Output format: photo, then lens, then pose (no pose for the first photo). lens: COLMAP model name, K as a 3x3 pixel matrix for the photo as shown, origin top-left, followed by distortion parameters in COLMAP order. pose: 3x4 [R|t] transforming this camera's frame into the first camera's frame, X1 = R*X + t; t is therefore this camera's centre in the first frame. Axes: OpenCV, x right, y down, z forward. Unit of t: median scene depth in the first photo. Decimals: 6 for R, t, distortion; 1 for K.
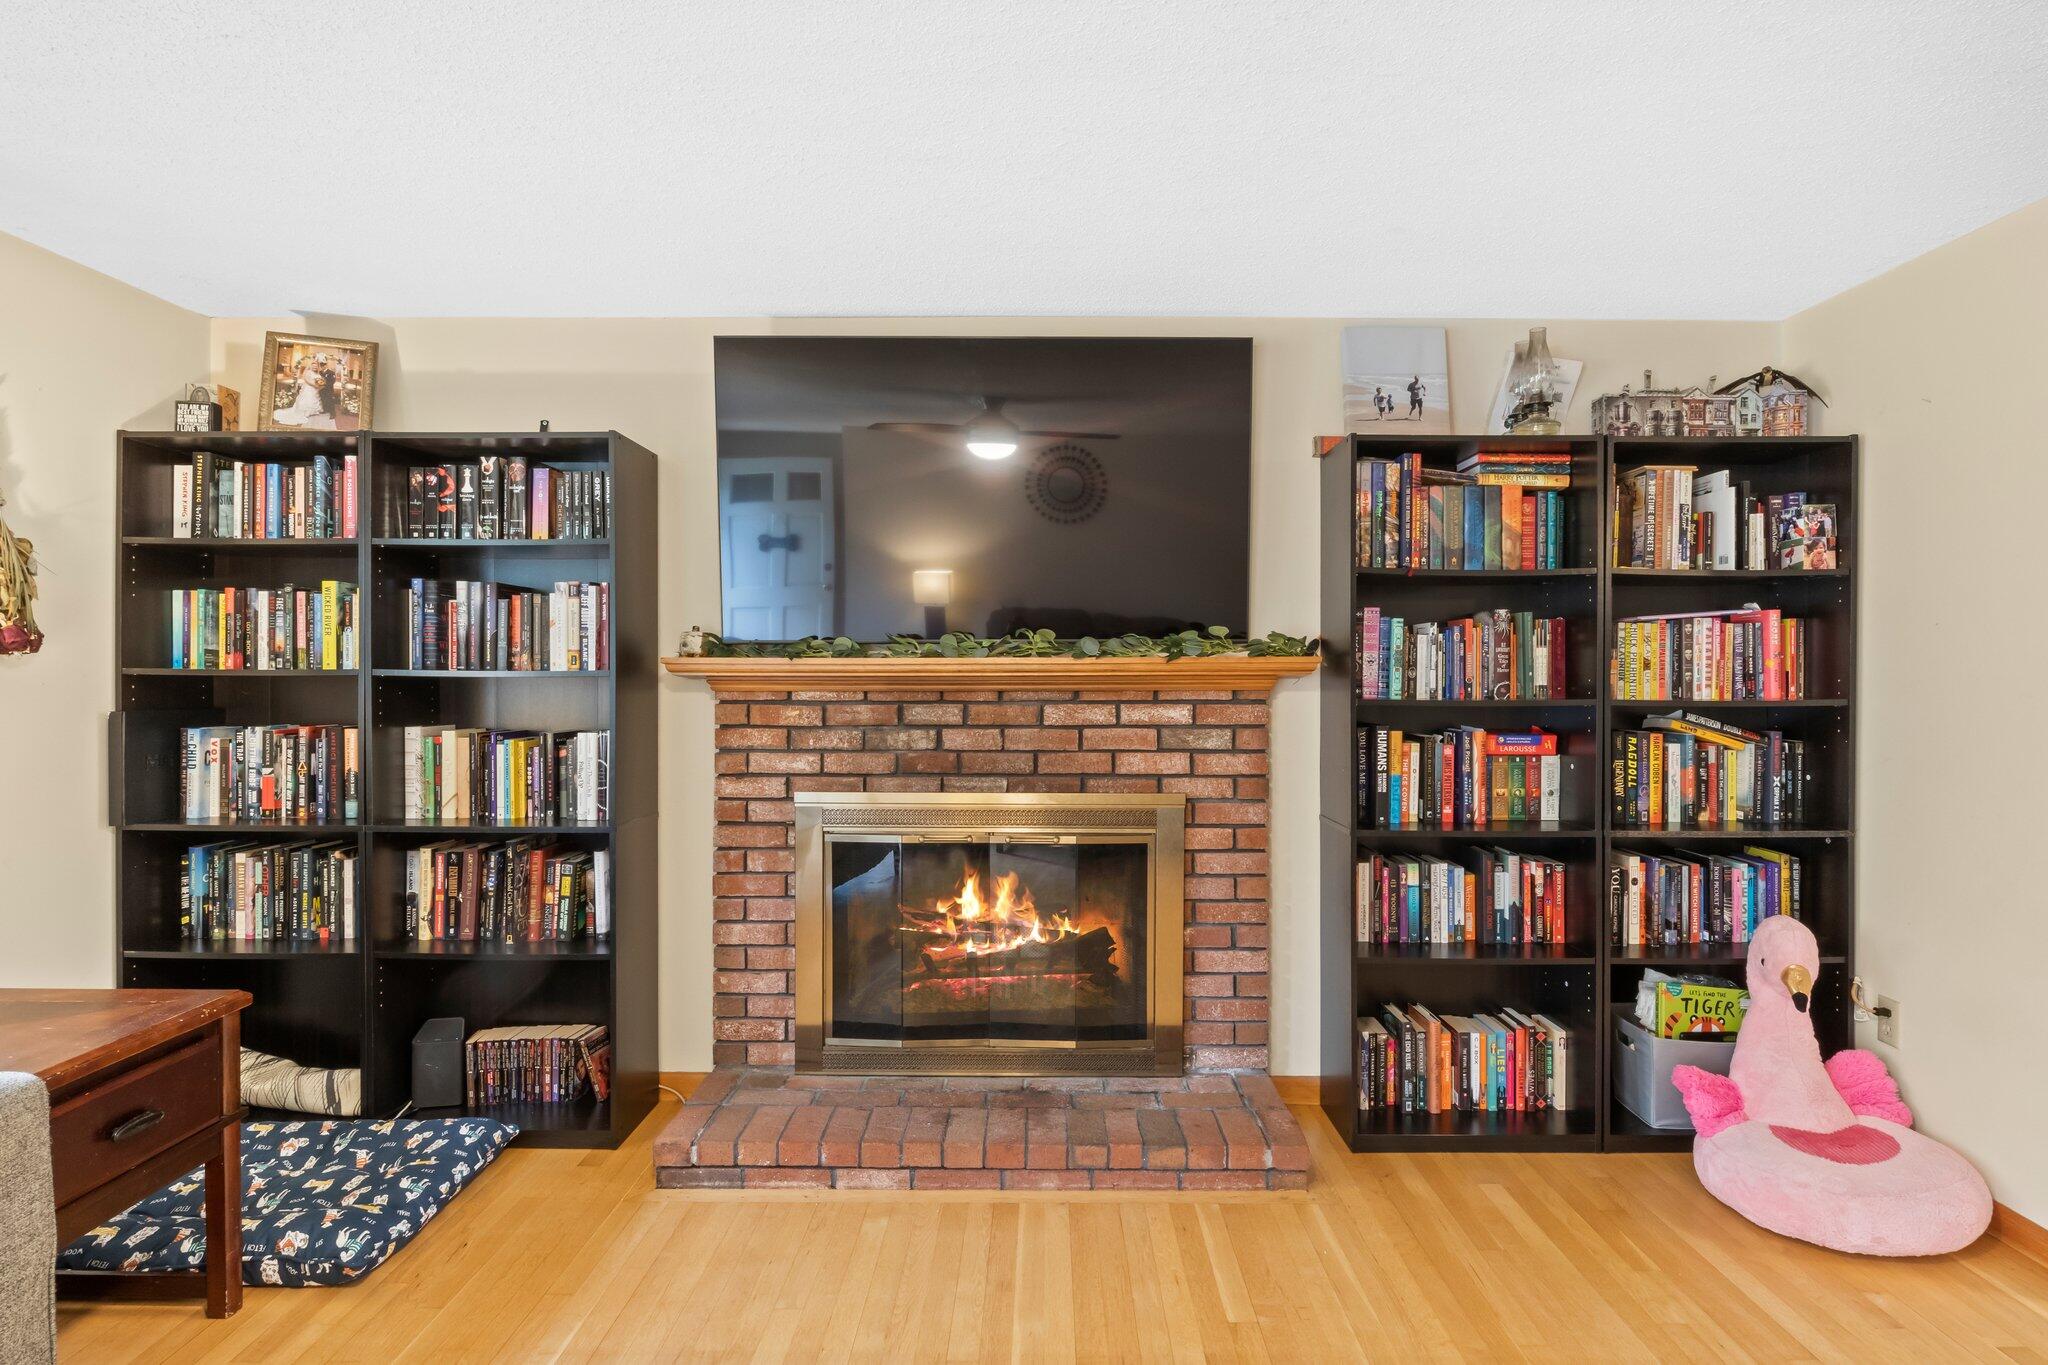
lens RADIAL K [[1084.7, 0, 1064.9], [0, 1084.7, 687.5], [0, 0, 1]] dist [-0.011880, 0.001550]
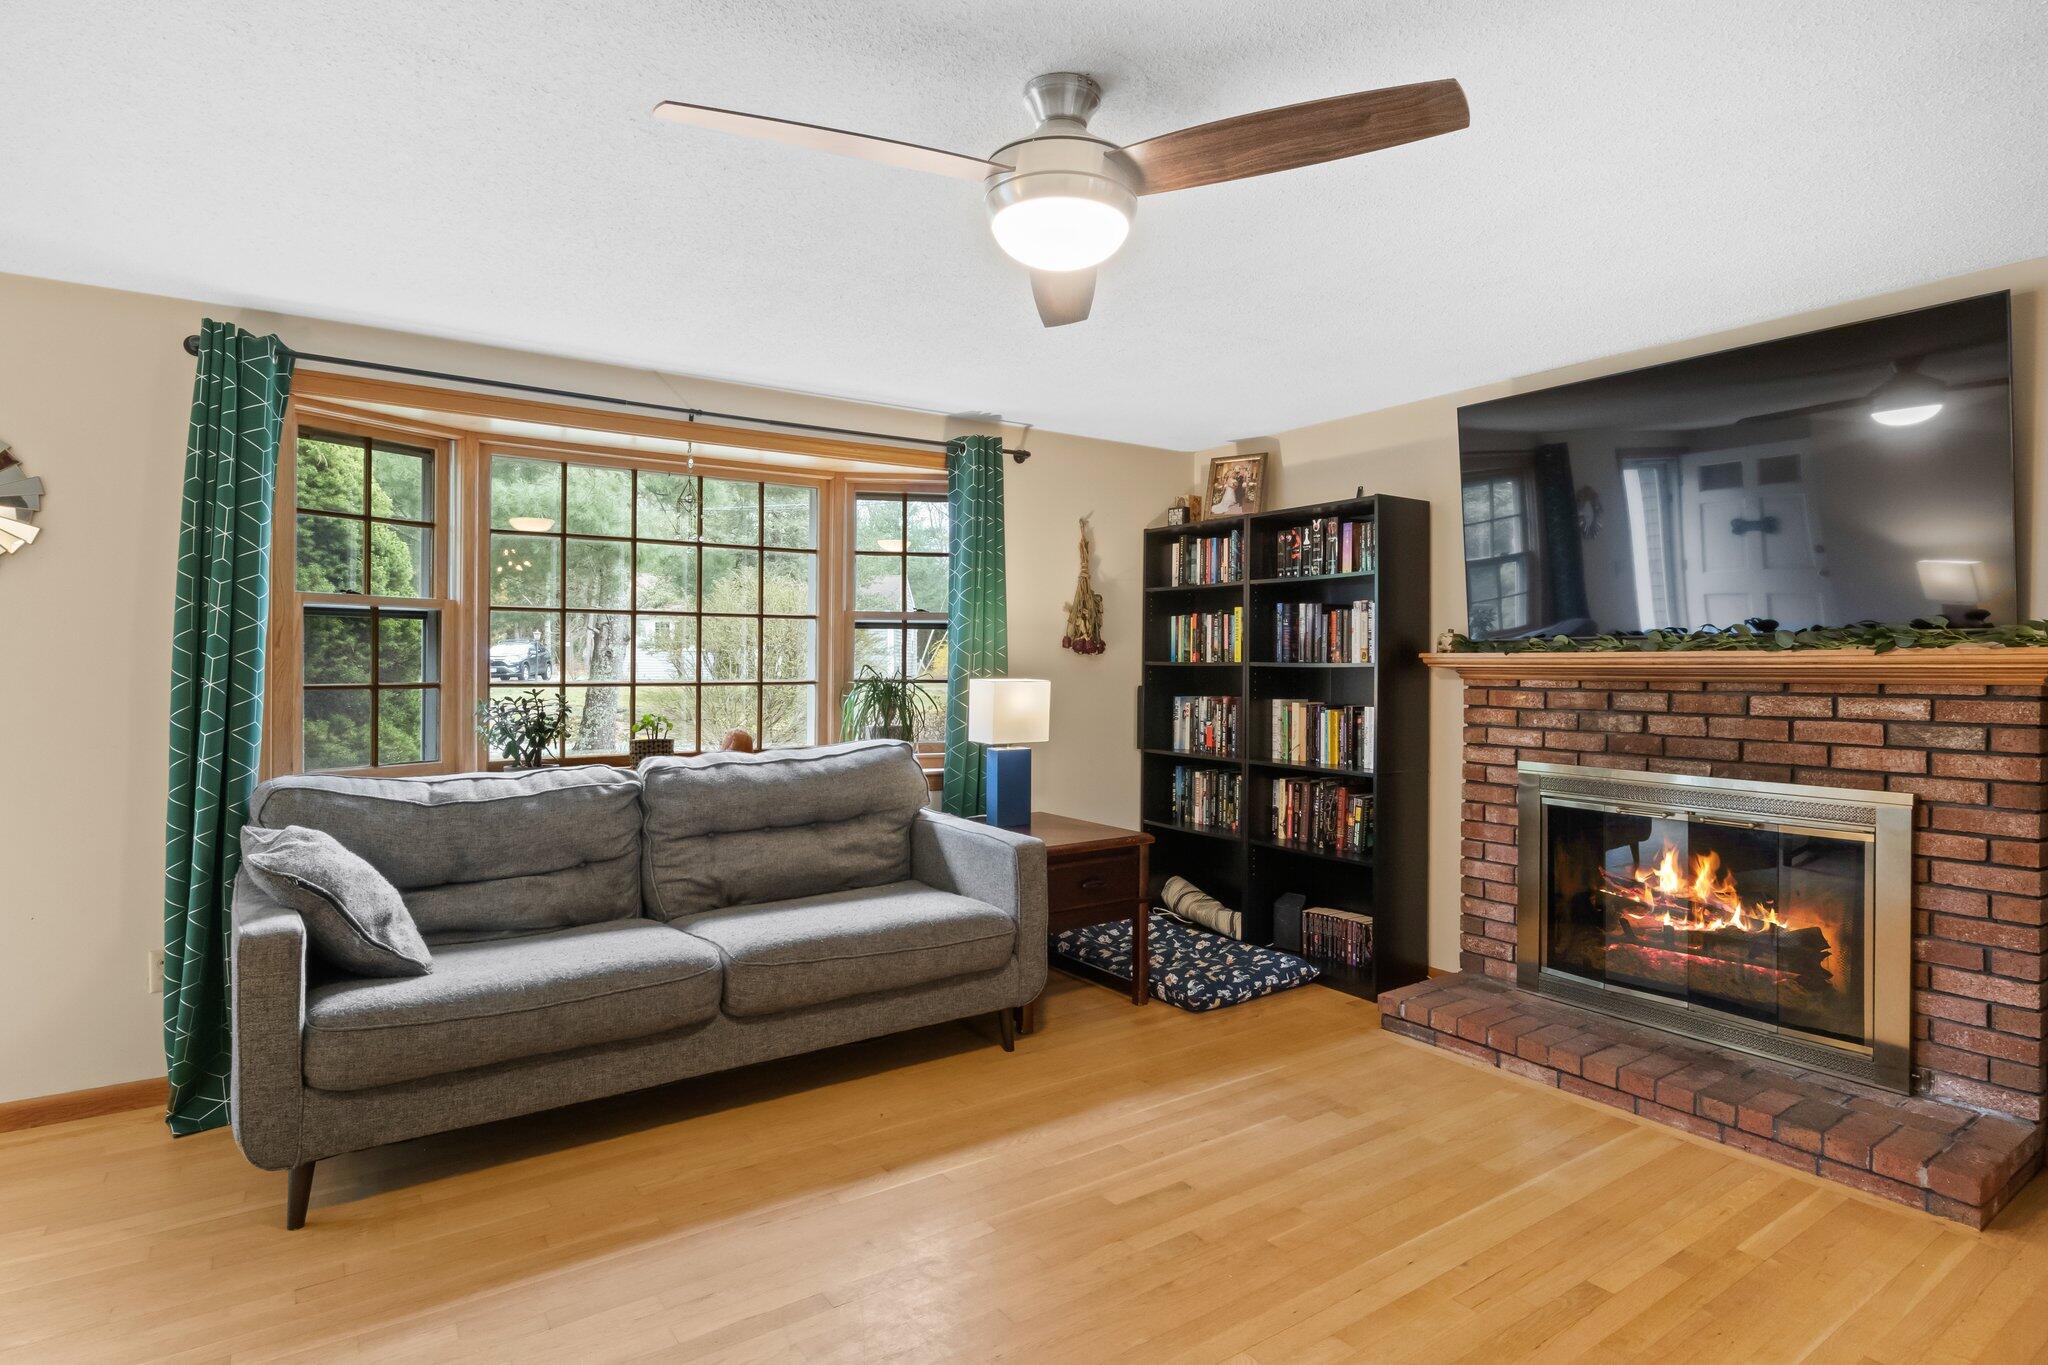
lens RADIAL K [[1084.7, 0, 1016.3], [0, 1084.7, 661.1], [0, 0, 1]] dist [-0.011880, 0.001550]
pose [[0.557037, -0.001216, -0.830487, 0.475689], [-0.012704, 0.999869, -0.009985, 0.001889], [0.830391, 0.016112, 0.556948, -0.174391]]
